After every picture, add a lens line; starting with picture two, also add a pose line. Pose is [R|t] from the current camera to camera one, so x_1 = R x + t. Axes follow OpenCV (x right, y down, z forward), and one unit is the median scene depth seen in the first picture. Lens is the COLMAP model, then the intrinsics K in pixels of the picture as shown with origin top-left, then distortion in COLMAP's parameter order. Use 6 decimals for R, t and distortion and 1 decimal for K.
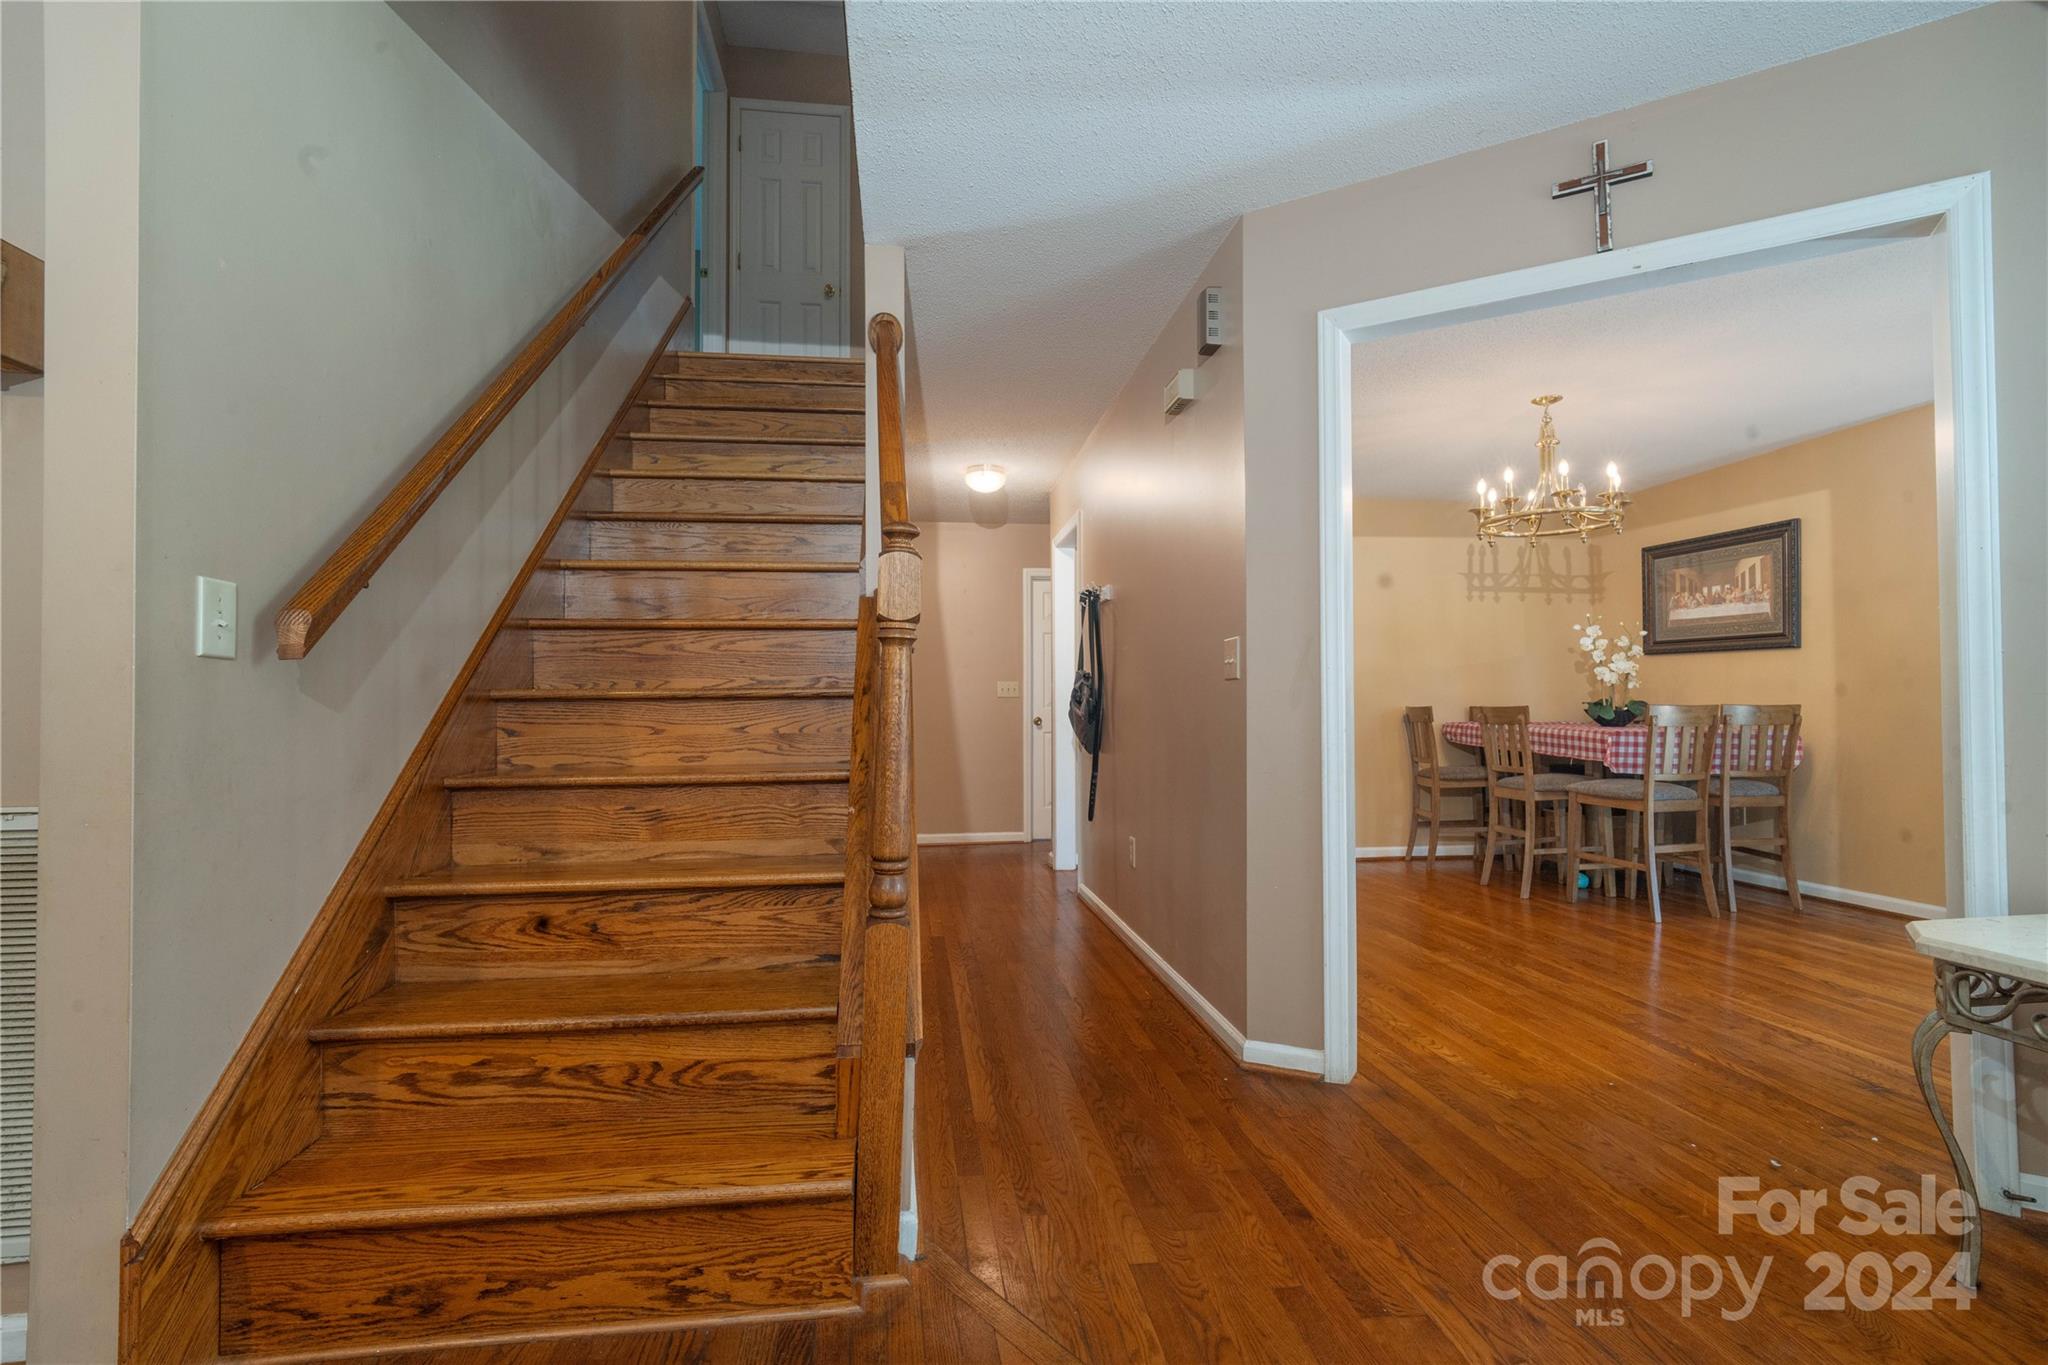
lens RADIAL K [[951.0, 0, 1024.1], [0, 951.0, 689.5], [0, 0, 1]] dist [-0.015922, 0.005962]
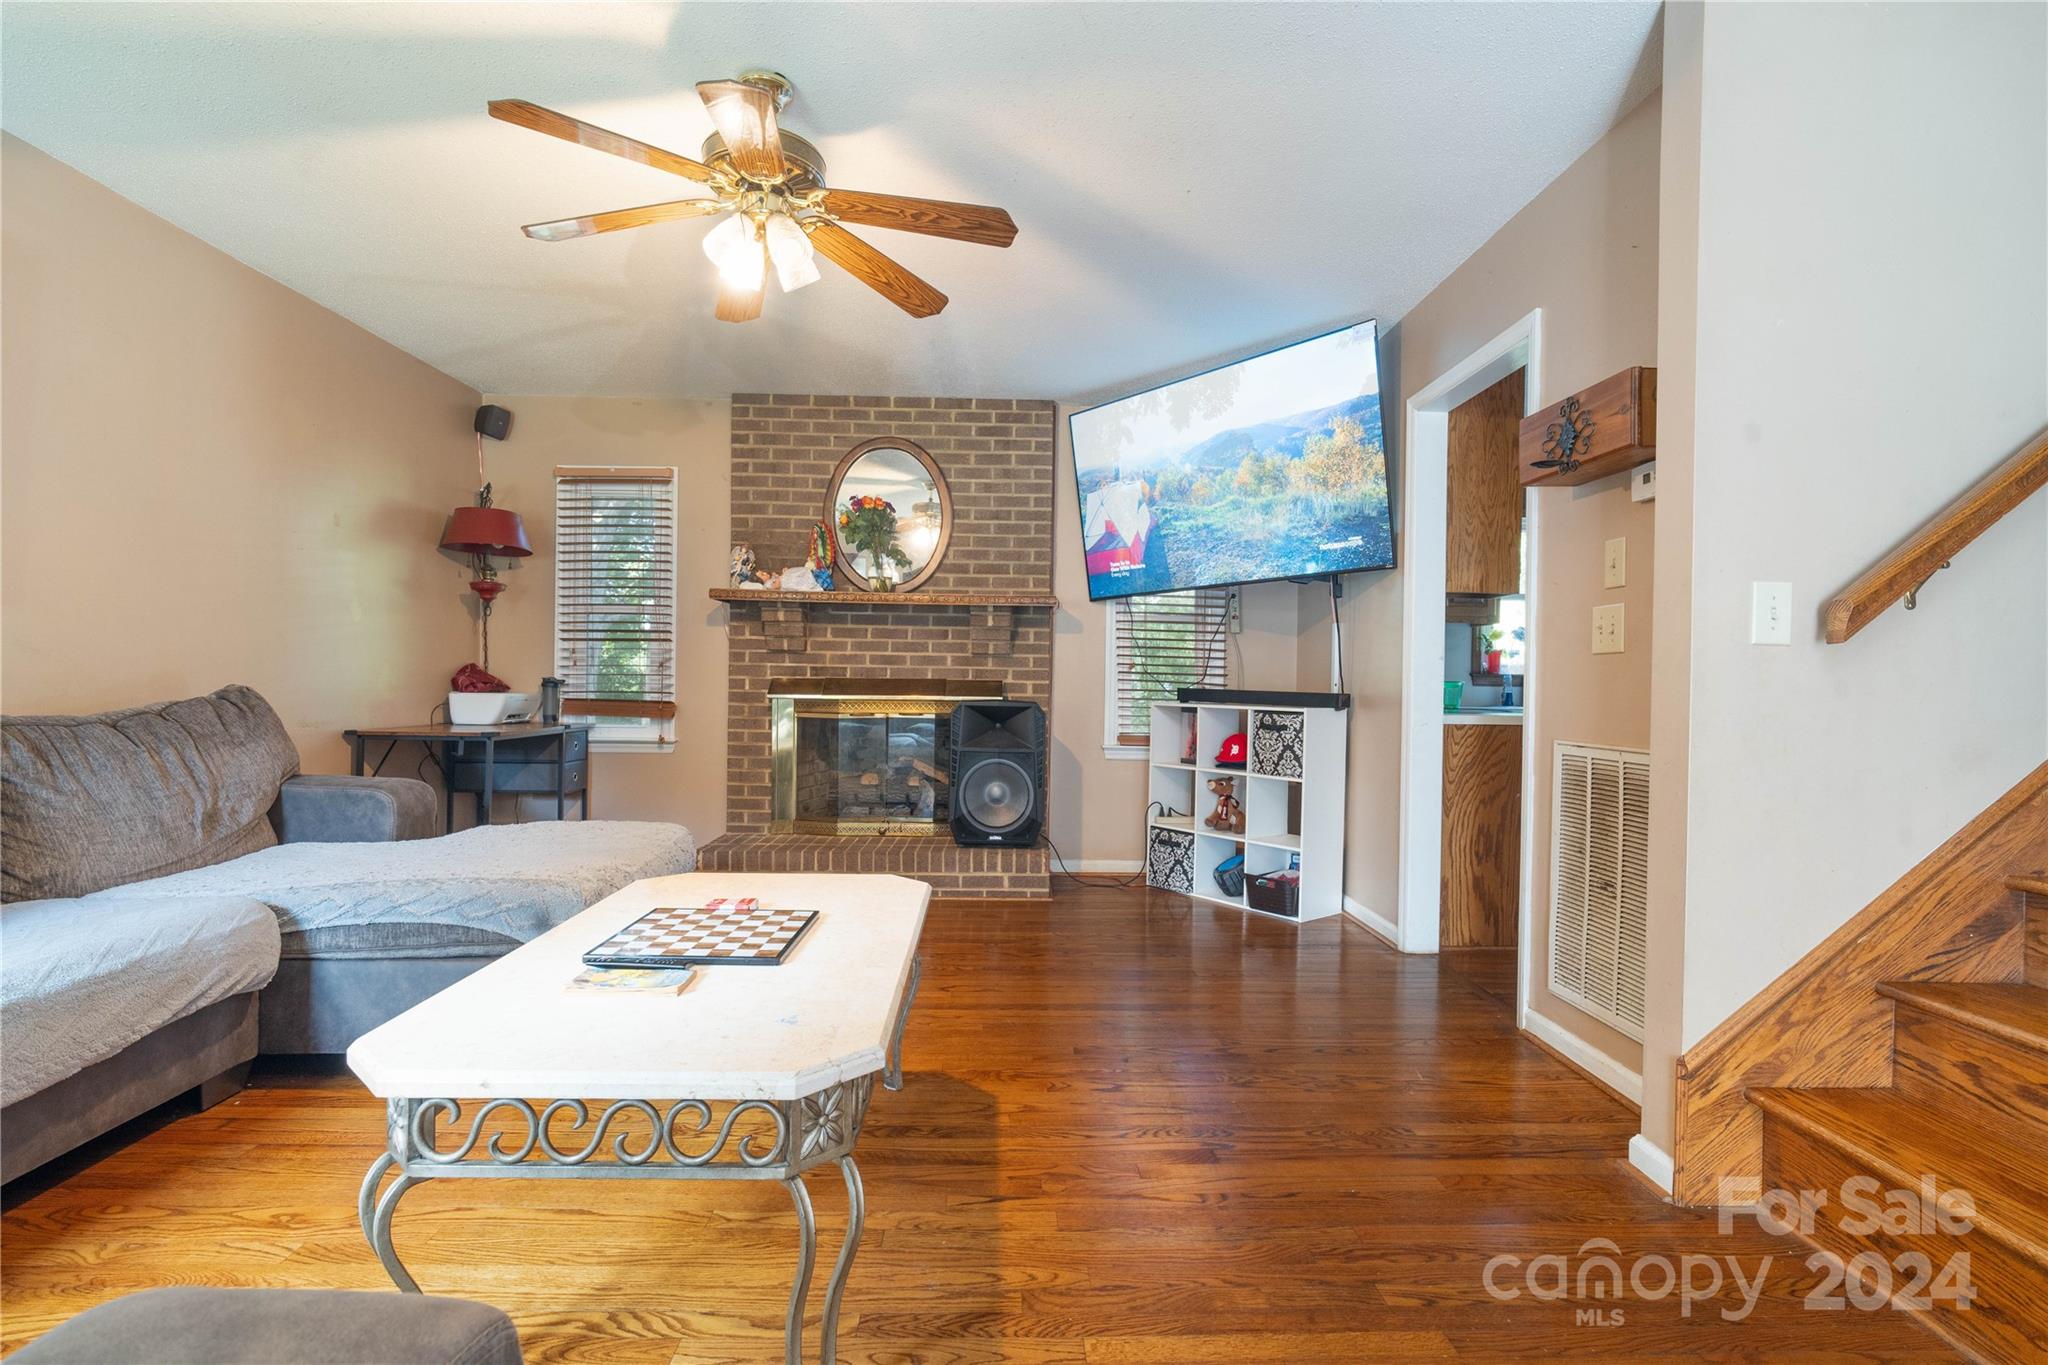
lens RADIAL K [[951.0, 0, 1023.5], [0, 951.0, 692.4], [0, 0, 1]] dist [-0.015922, 0.005962]
pose [[-0.111221, 0.016378, -0.993661, 0.419639], [0.008106, 0.999846, 0.015573, -0.000614], [0.993763, -0.006322, -0.111336, 0.135199]]
